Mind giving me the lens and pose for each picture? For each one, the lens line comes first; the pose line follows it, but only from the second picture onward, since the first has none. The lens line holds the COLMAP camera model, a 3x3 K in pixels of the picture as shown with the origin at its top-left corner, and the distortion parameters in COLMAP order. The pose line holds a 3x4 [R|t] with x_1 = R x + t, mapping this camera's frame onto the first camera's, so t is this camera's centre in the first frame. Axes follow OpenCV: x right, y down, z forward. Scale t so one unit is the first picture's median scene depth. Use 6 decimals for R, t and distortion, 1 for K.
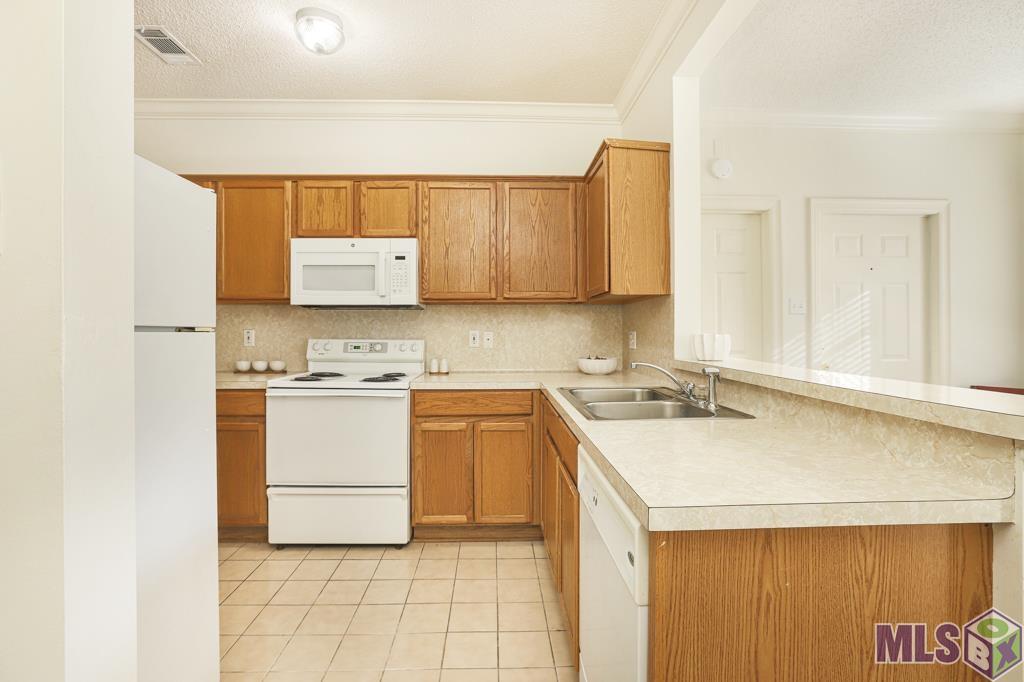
lens RADIAL K [[478.7, 0, 508.5], [0, 478.7, 333.7], [0, 0, 1]] dist [-0.059008, 0.031286]
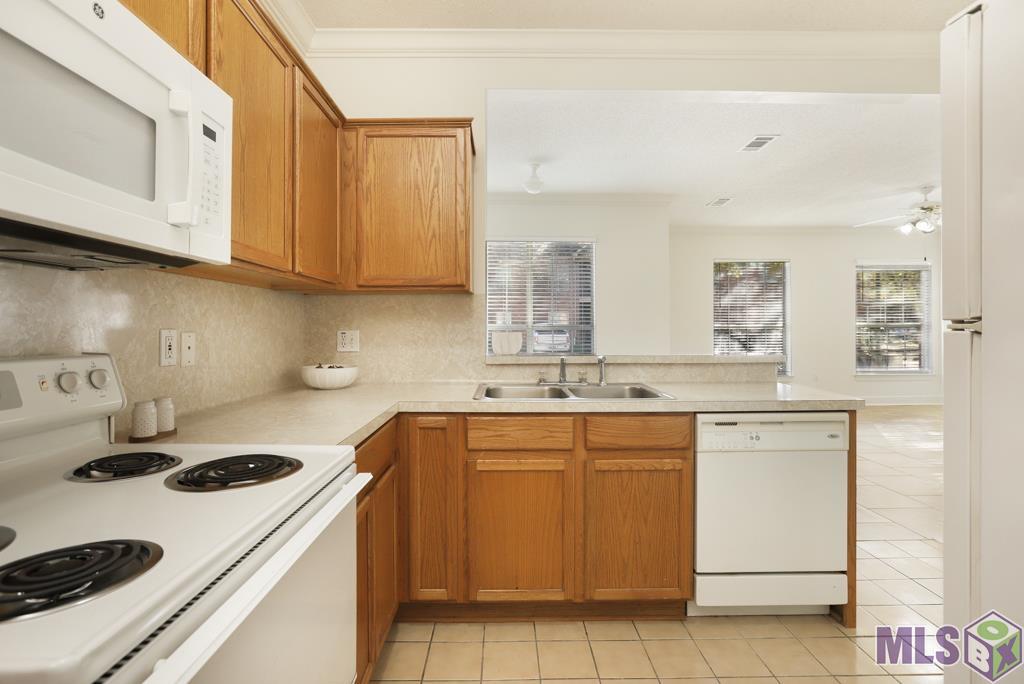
lens RADIAL K [[478.7, 0, 508.5], [0, 478.7, 334.7], [0, 0, 1]] dist [-0.059008, 0.031286]
pose [[0.019787, -0.014198, 0.999703, -0.571350], [0.003817, 0.999893, 0.014125, -0.007582], [-0.999797, 0.003536, 0.019839, 0.745315]]
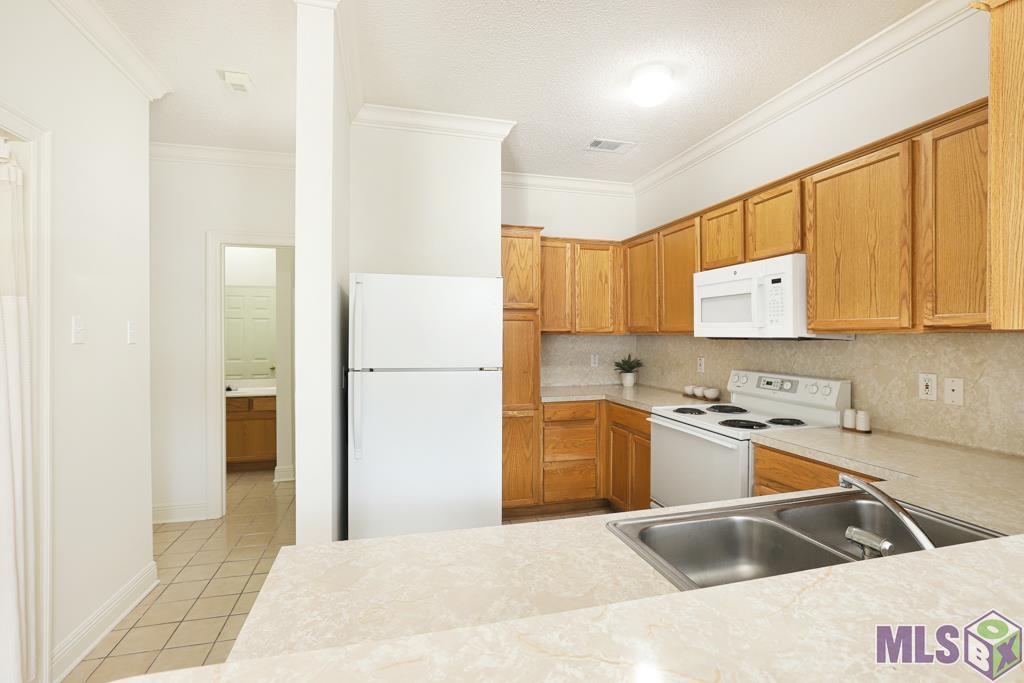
lens RADIAL K [[478.7, 0, 508.5], [0, 478.7, 334.2], [0, 0, 1]] dist [-0.059008, 0.031286]
pose [[0.223009, -0.001840, -0.974815, 0.452543], [-0.003731, 0.999989, -0.002741, -0.061647], [0.974809, 0.004248, 0.223000, 0.359612]]
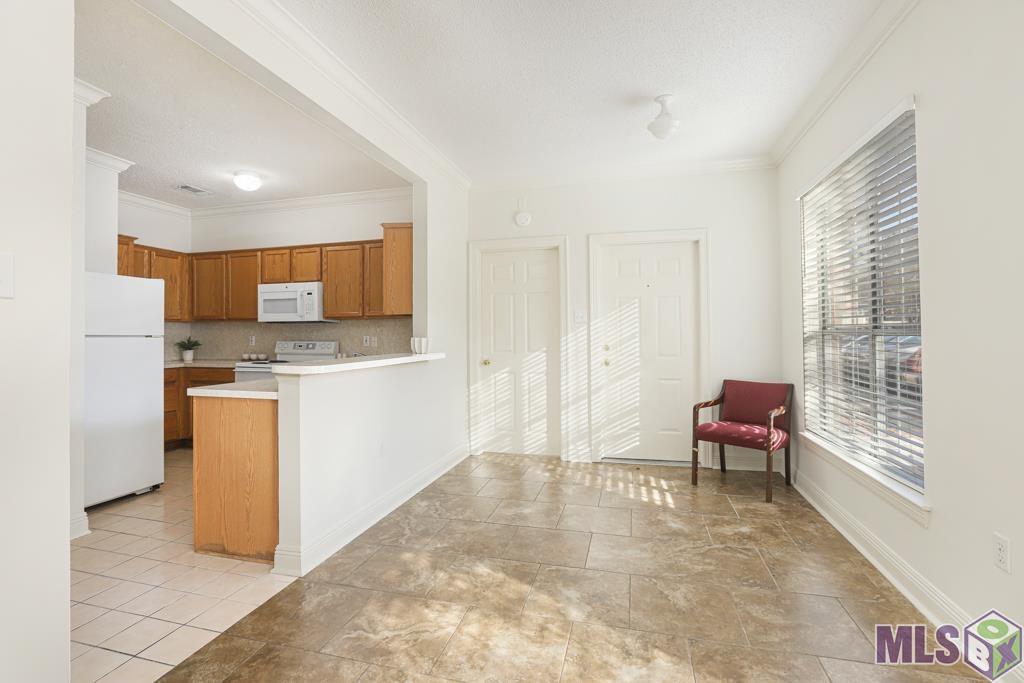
lens RADIAL K [[478.7, 0, 508.5], [0, 478.7, 334.2], [0, 0, 1]] dist [-0.059008, 0.031286]
pose [[0.955720, -0.004978, -0.294234, 0.937218], [0.003188, 0.999973, -0.006564, 0.000111], [0.294259, 0.005335, 0.955711, -0.408586]]
